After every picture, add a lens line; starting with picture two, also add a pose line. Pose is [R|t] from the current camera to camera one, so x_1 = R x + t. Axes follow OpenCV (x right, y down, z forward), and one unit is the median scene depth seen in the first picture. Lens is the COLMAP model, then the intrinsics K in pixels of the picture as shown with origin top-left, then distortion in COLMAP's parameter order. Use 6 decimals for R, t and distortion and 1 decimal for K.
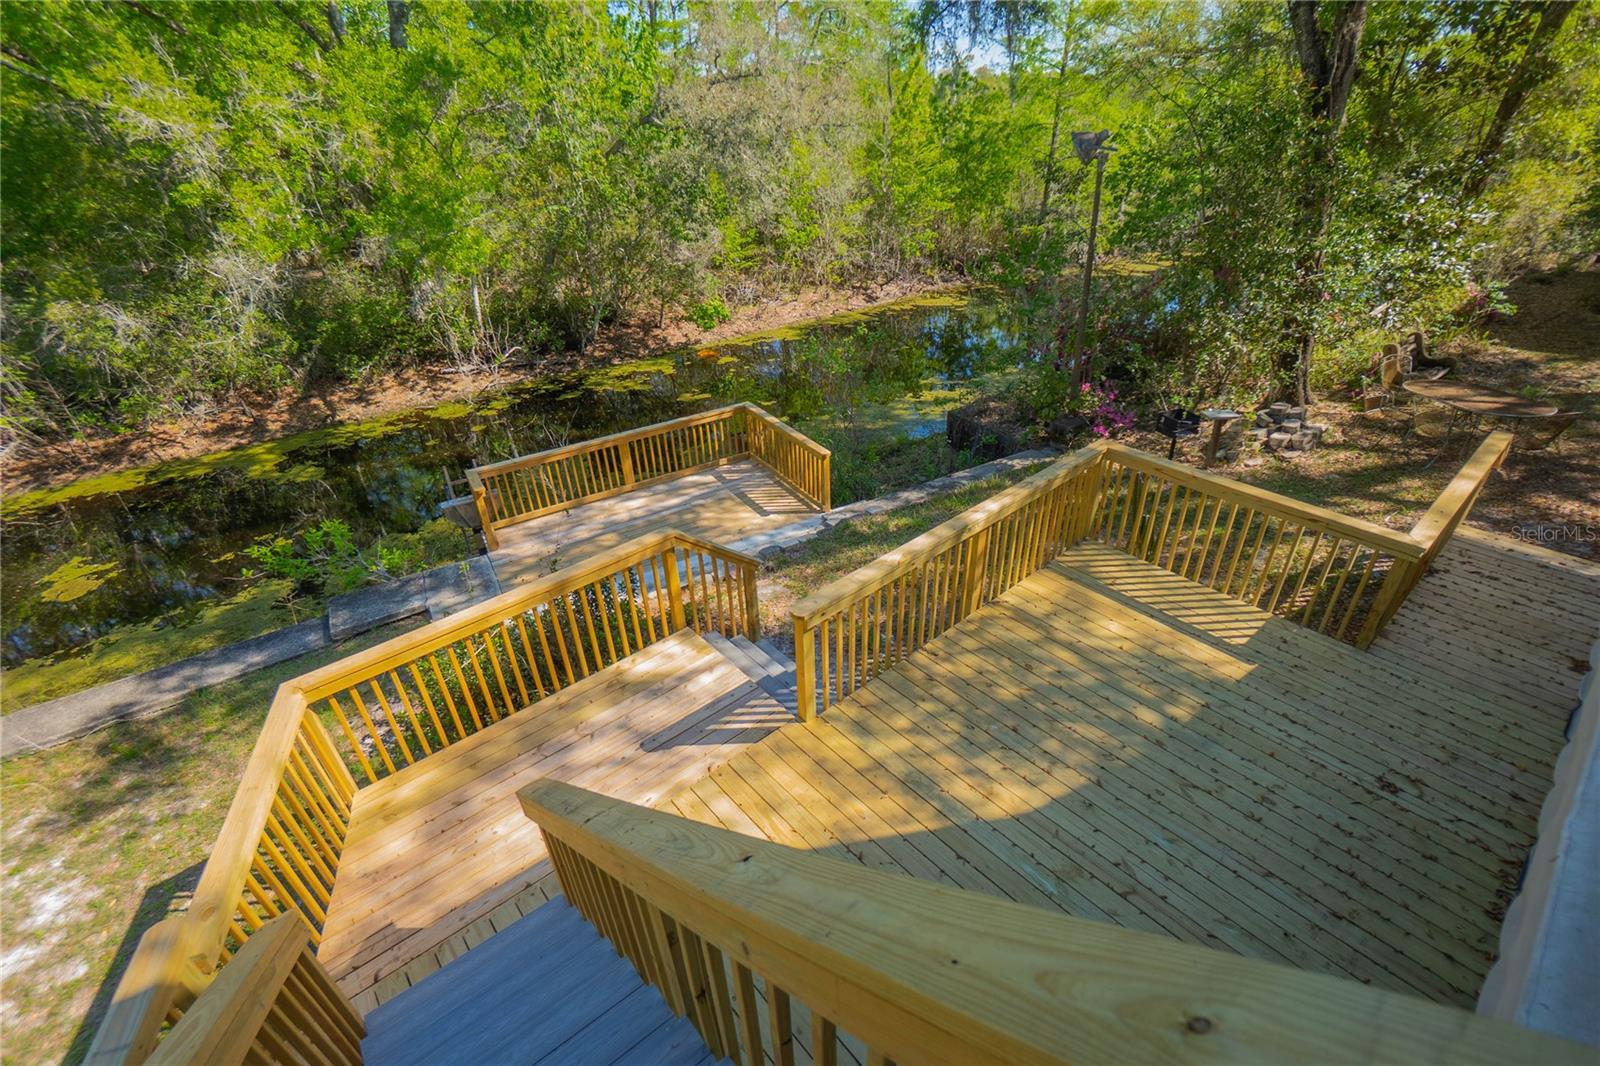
lens RADIAL K [[709.8, 0, 797.1], [0, 709.8, 538.3], [0, 0, 1]] dist [-0.060402, 0.023011]
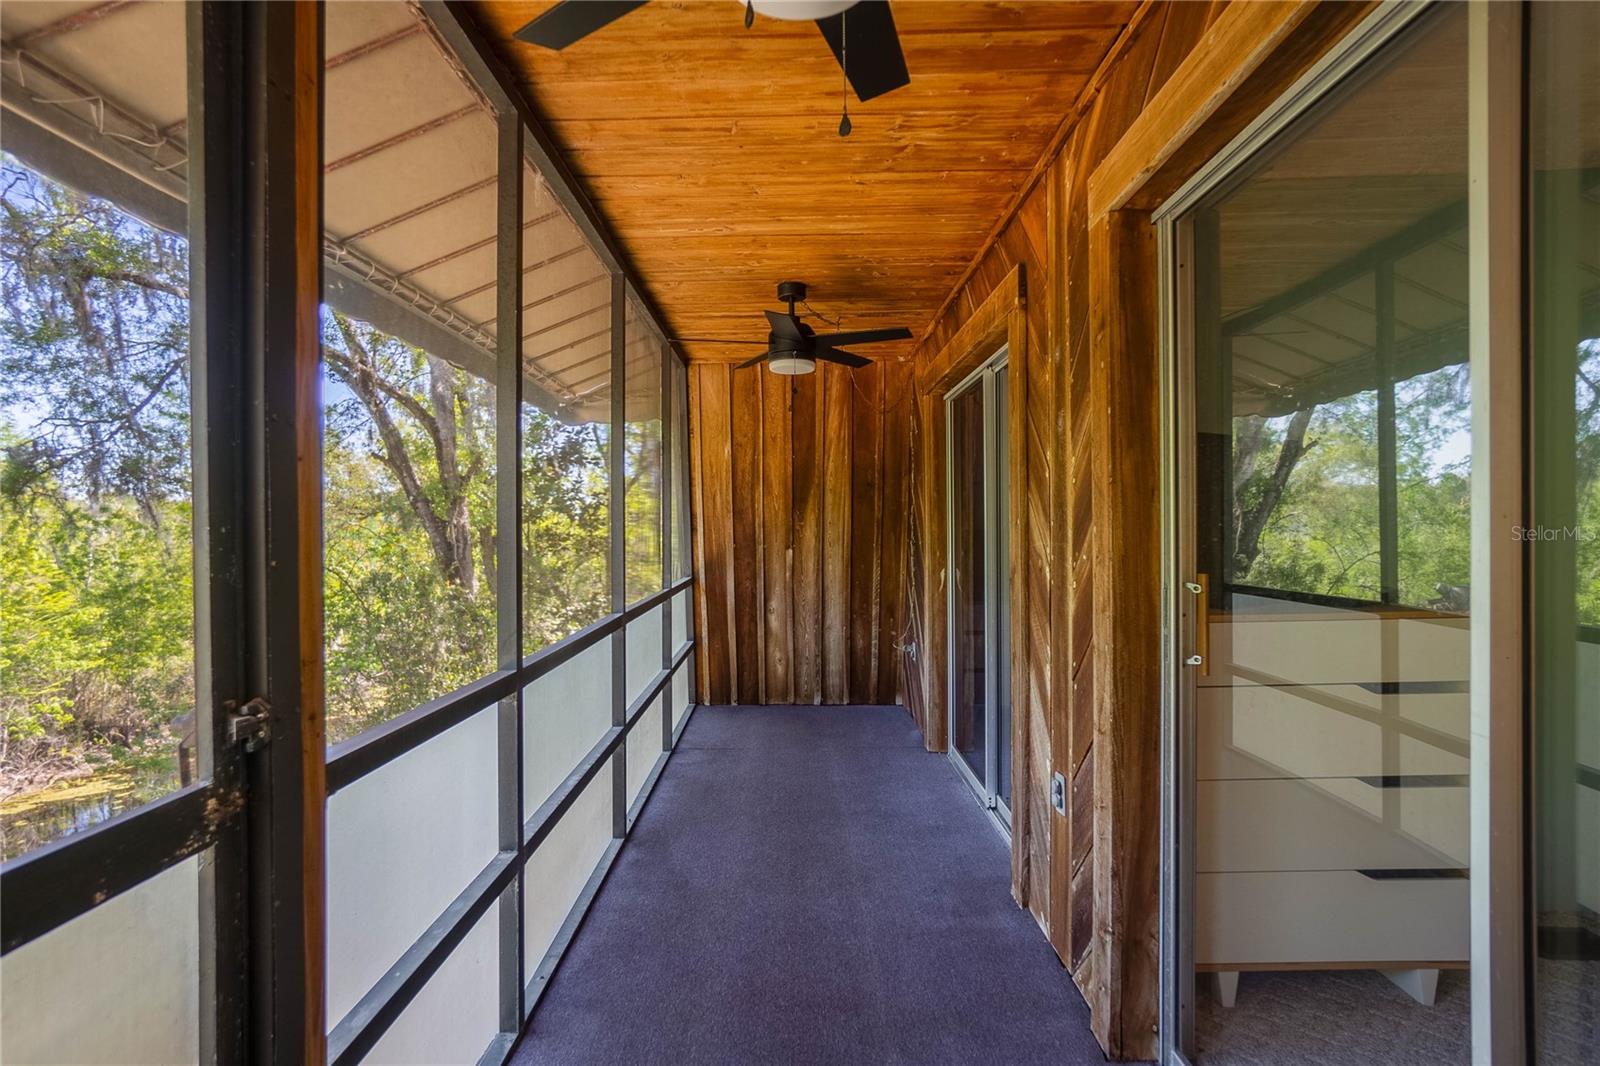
lens RADIAL K [[854.9, 0, 792.5], [0, 854.9, 529.6], [0, 0, 1]] dist [-0.025342, 0.018102]
pose [[0.652579, 0.033435, 0.756983, 0.018140], [0.375321, 0.853596, -0.361259, 0.023115], [-0.658236, 0.519862, 0.544490, -0.109431]]
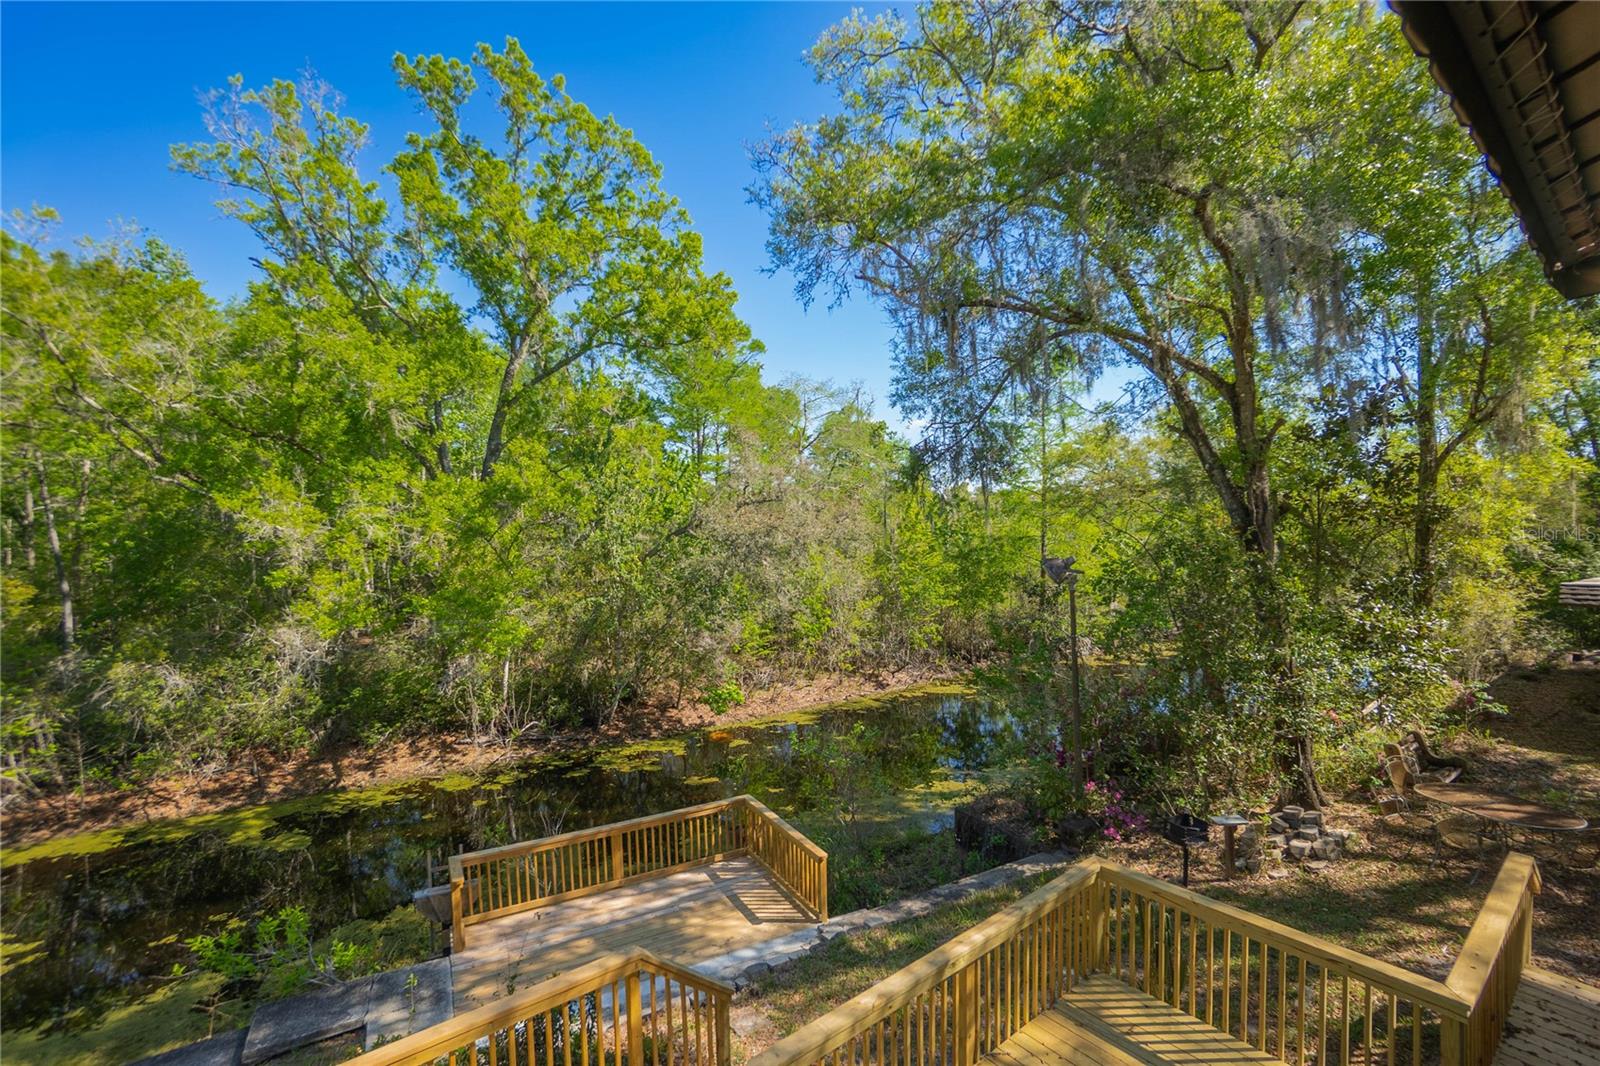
lens RADIAL K [[712.3, 0, 800.3], [0, 712.3, 541.6], [0, 0, 1]] dist [-0.059803, 0.022809]
pose [[0.999308, 0.018959, -0.032014, 0.021142], [-0.032231, 0.870977, -0.490265, -0.013557], [0.018588, 0.490958, 0.870985, -0.025257]]
